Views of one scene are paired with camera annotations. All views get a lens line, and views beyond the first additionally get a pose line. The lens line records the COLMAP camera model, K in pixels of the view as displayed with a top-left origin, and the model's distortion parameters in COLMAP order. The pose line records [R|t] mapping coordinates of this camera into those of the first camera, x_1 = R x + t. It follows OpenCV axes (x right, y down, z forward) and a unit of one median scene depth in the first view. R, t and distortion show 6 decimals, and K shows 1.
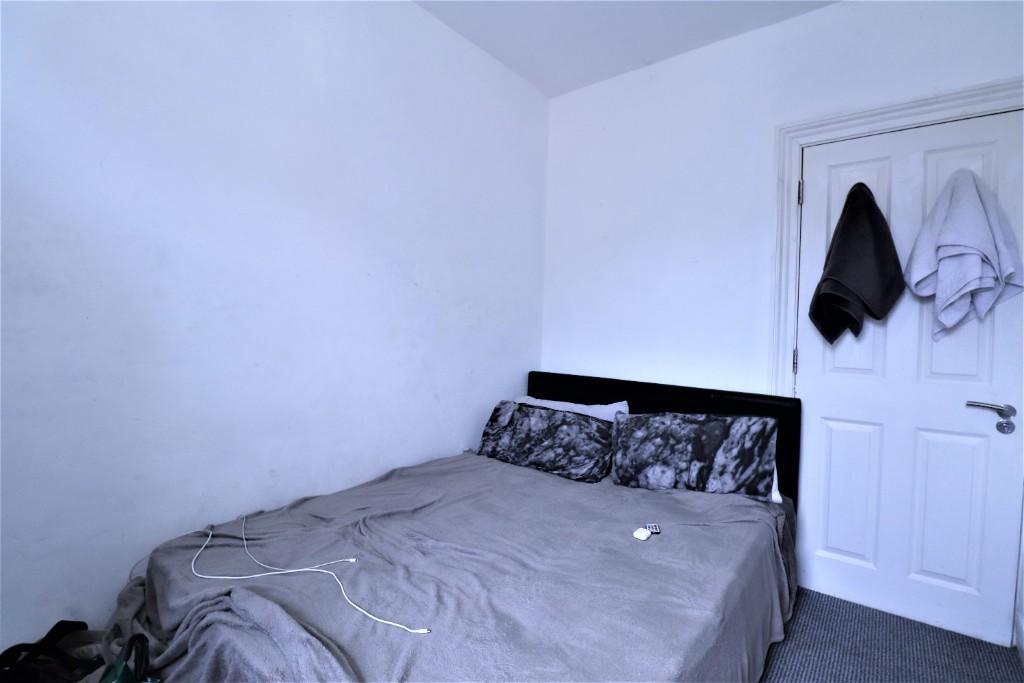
lens RADIAL K [[473.4, 0, 508.9], [0, 473.4, 330.5], [0, 0, 1]] dist [-0.001520, -0.011443]
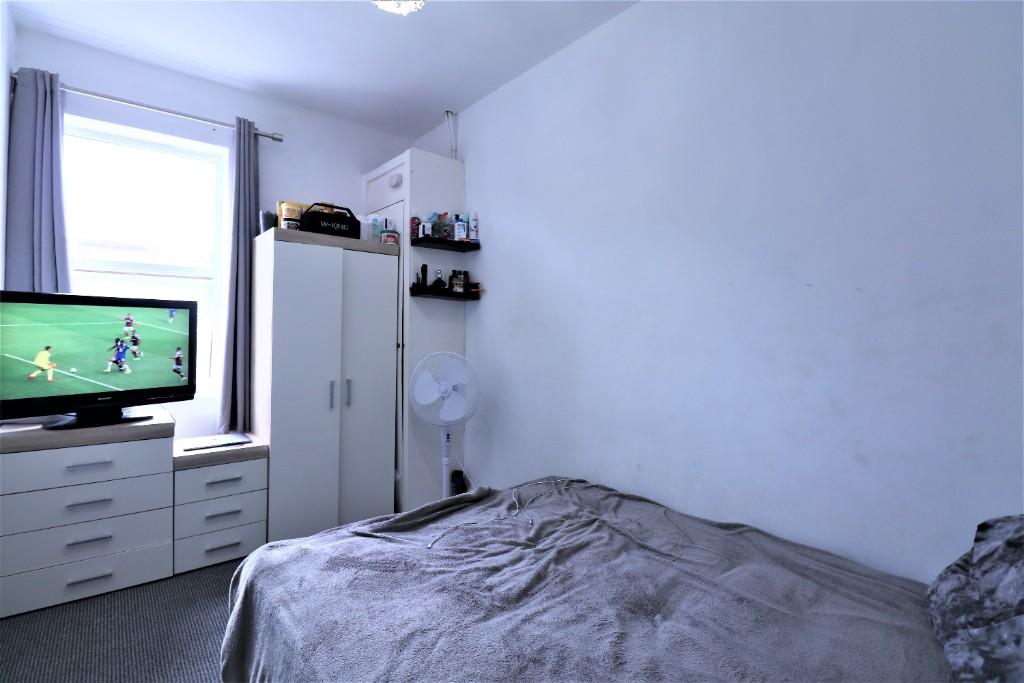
lens RADIAL K [[473.4, 0, 508.9], [0, 473.4, 330.5], [0, 0, 1]] dist [-0.001520, -0.011443]
pose [[-0.197258, -0.032970, -0.979797, 0.597179], [-0.014998, 0.999419, -0.030611, -0.002948], [0.980237, 0.008657, -0.197637, 0.733060]]
